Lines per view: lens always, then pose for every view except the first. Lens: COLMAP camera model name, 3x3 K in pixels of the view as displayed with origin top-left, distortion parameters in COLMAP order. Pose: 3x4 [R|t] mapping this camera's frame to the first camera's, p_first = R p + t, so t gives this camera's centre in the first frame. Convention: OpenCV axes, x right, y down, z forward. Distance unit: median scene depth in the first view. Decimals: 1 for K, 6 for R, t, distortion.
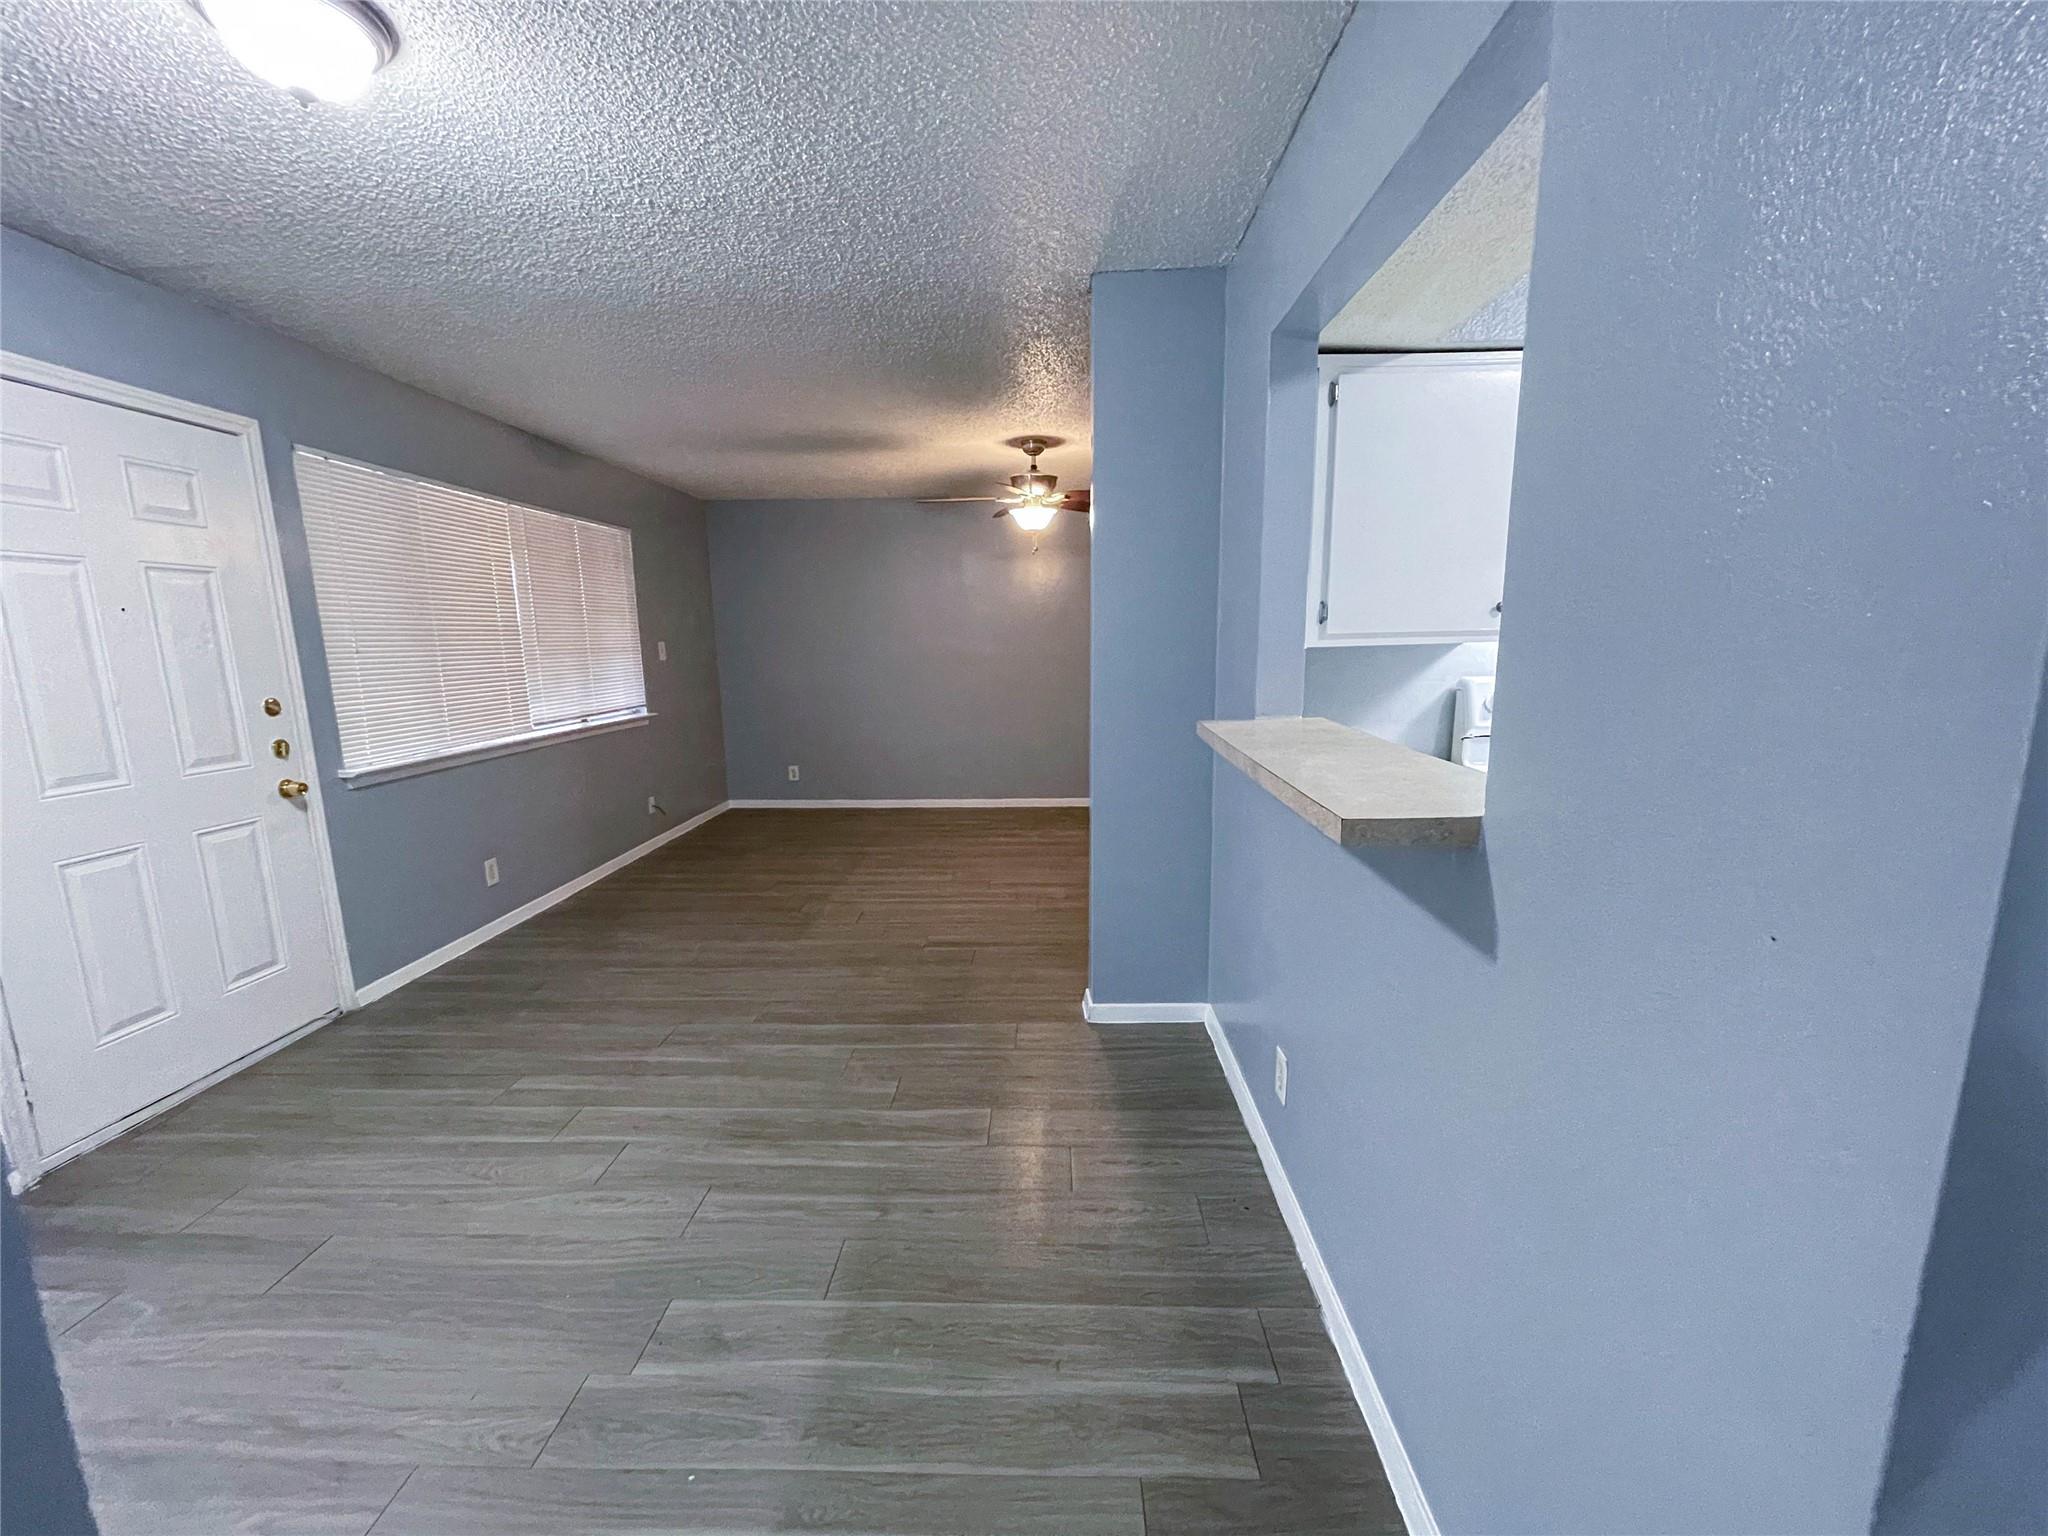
lens RADIAL K [[826.2, 0, 1014.2], [0, 826.2, 789.6], [0, 0, 1]] dist [0.000038, 0.000410]
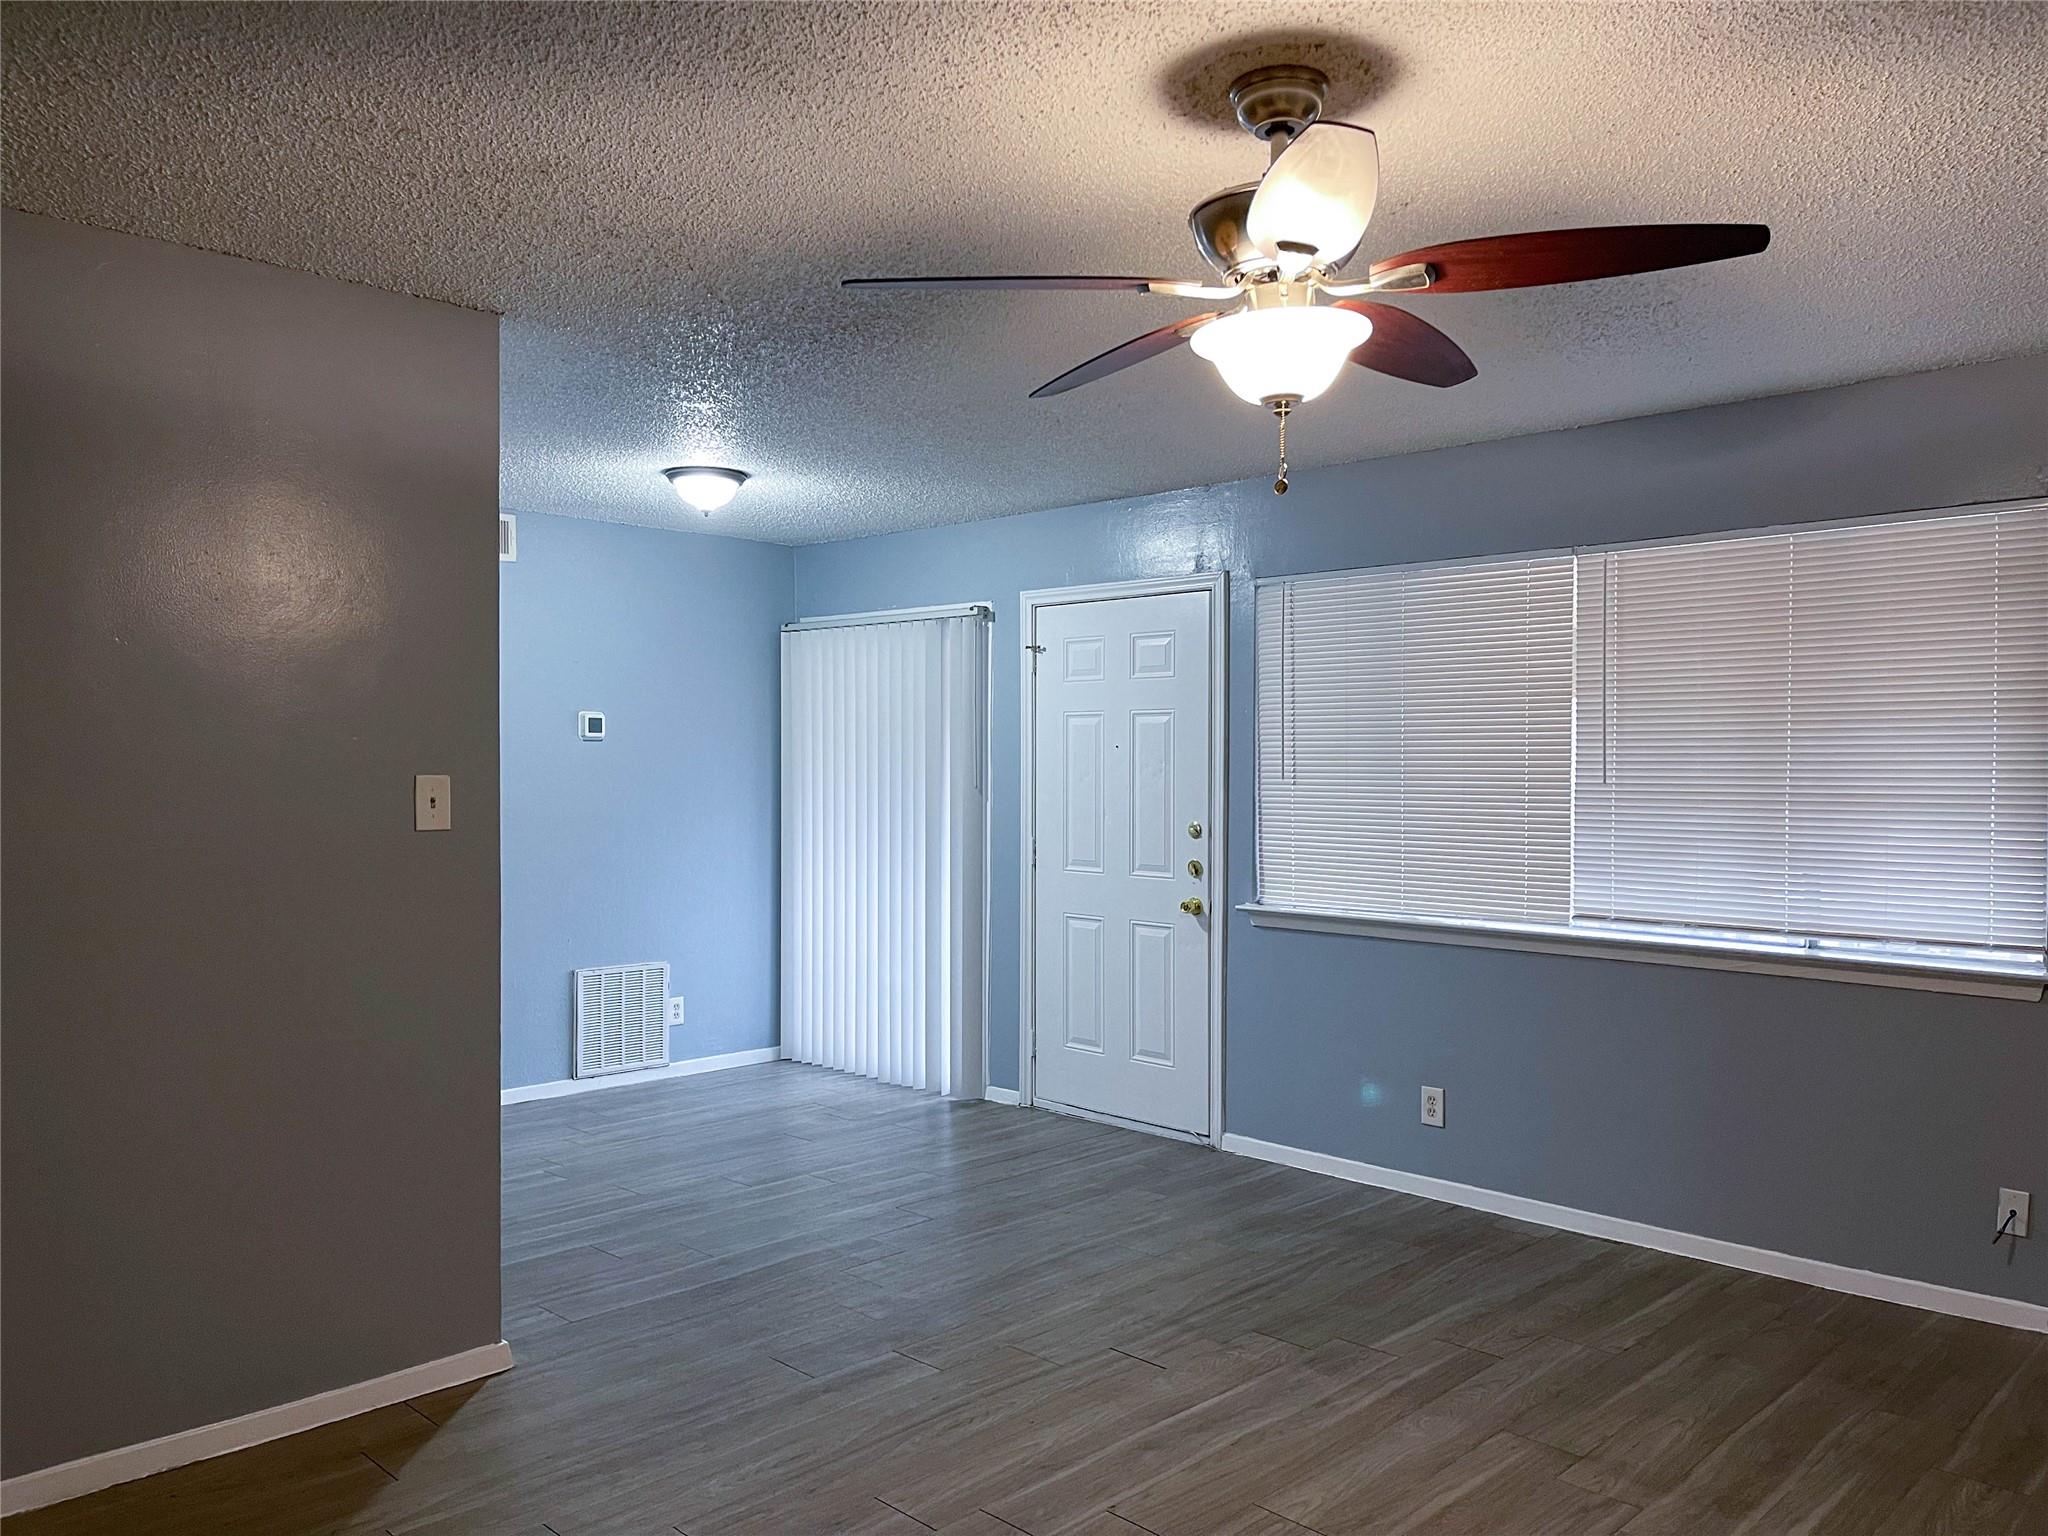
lens RADIAL K [[1541.6, 0, 1027.0], [0, 1541.6, 780.9], [0, 0, 1]] dist [0.073509, -0.097121]
pose [[-0.670059, 0.025416, -0.741873, 0.685375], [-0.125324, 0.981194, 0.146808, -0.395344], [0.731652, 0.191344, -0.654273, 1.964516]]
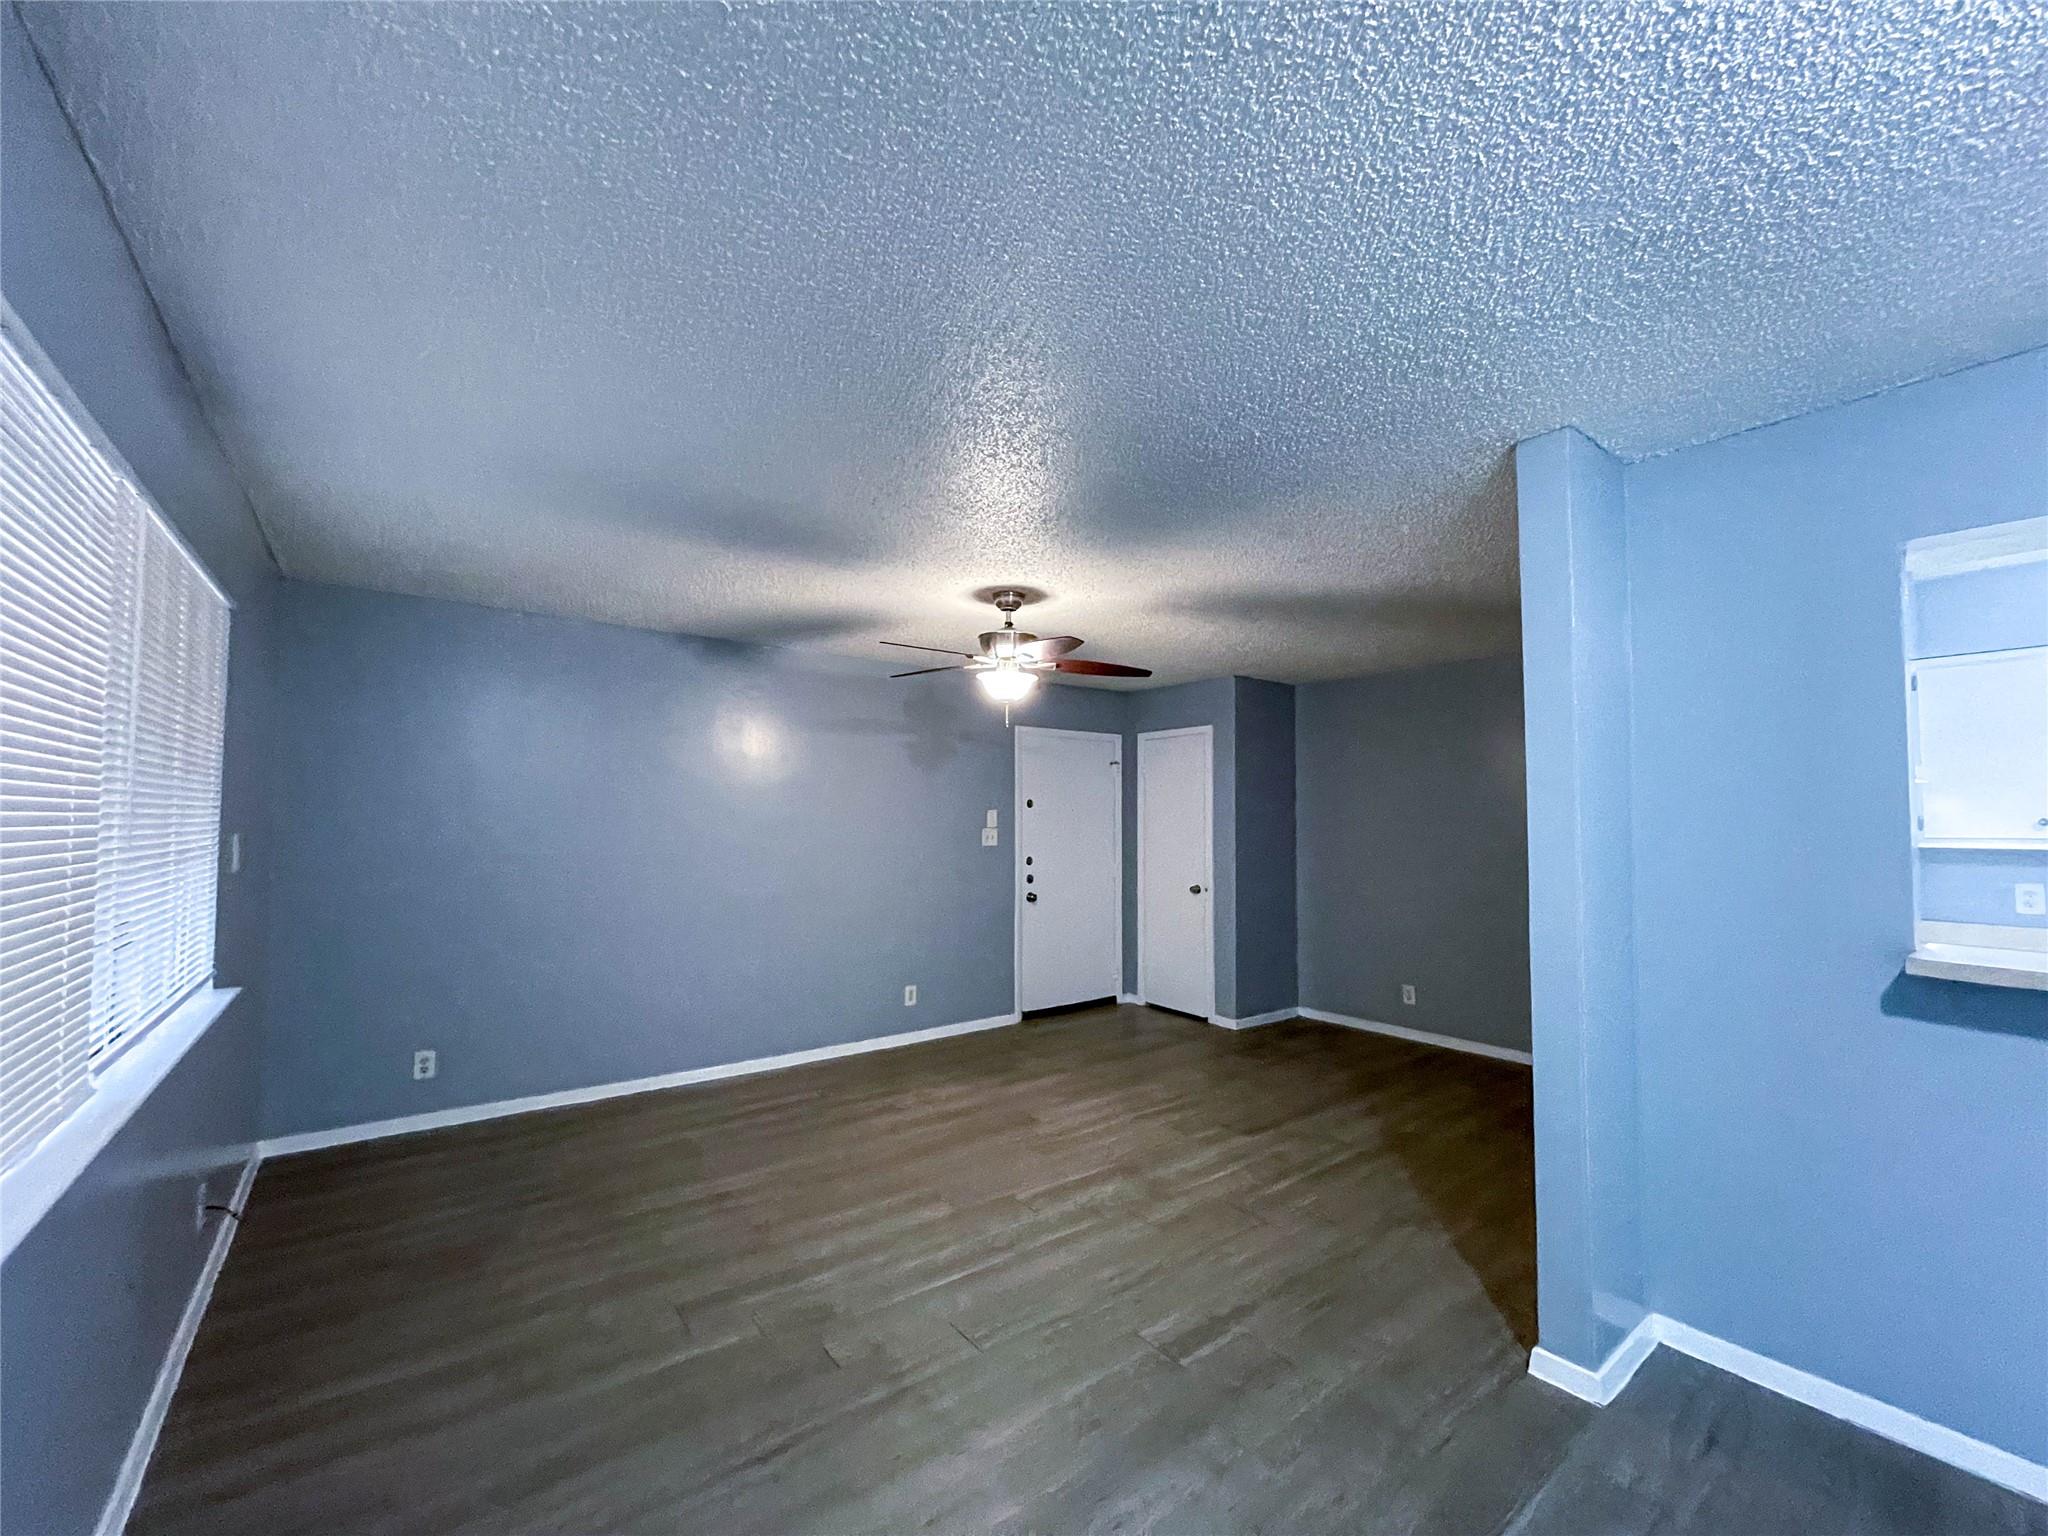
lens RADIAL K [[824.0, 0, 1015.6], [0, 824.0, 789.1], [0, 0, 1]] dist [-0.001644, 0.000134]
pose [[0.773021, 0.045252, 0.632765, -0.699705], [0.095881, 0.977660, -0.187050, -0.130130], [-0.627093, 0.205264, 0.751413, 0.652127]]
